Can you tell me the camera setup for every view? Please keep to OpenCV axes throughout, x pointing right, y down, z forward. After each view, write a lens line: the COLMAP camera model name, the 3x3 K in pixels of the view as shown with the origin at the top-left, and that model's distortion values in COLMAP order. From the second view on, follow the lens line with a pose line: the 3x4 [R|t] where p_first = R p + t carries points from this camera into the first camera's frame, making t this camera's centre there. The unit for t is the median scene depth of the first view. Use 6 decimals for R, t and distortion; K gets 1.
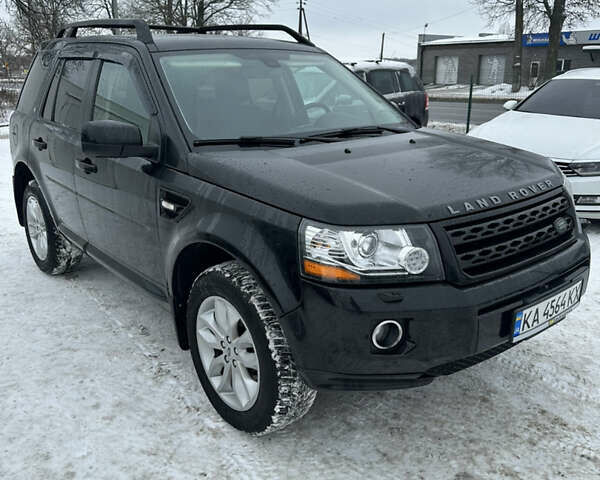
lens RADIAL K [[563.2, 0, 304.8], [0, 563.2, 234.7], [0, 0, 1]] dist [0.070166, 0.000000]
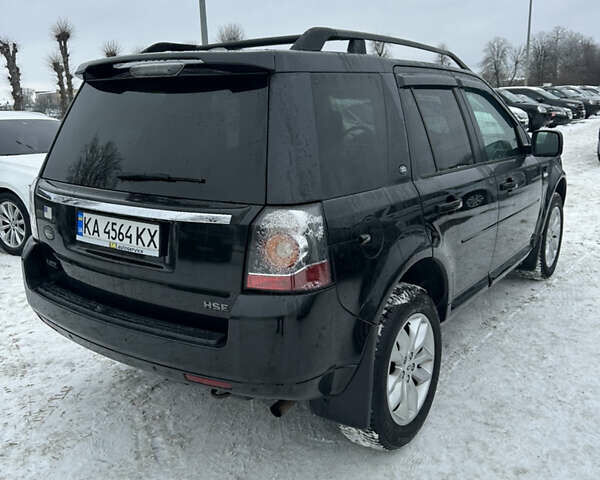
lens RADIAL K [[563.2, 0, 303.6], [0, 563.2, 238.3], [0, 0, 1]] dist [0.070166, 0.000000]
pose [[0.249647, 0.156620, -0.955587, 1.312405], [-0.354517, 0.933102, 0.060317, -0.037031], [0.901107, 0.323714, 0.288470, 0.891936]]
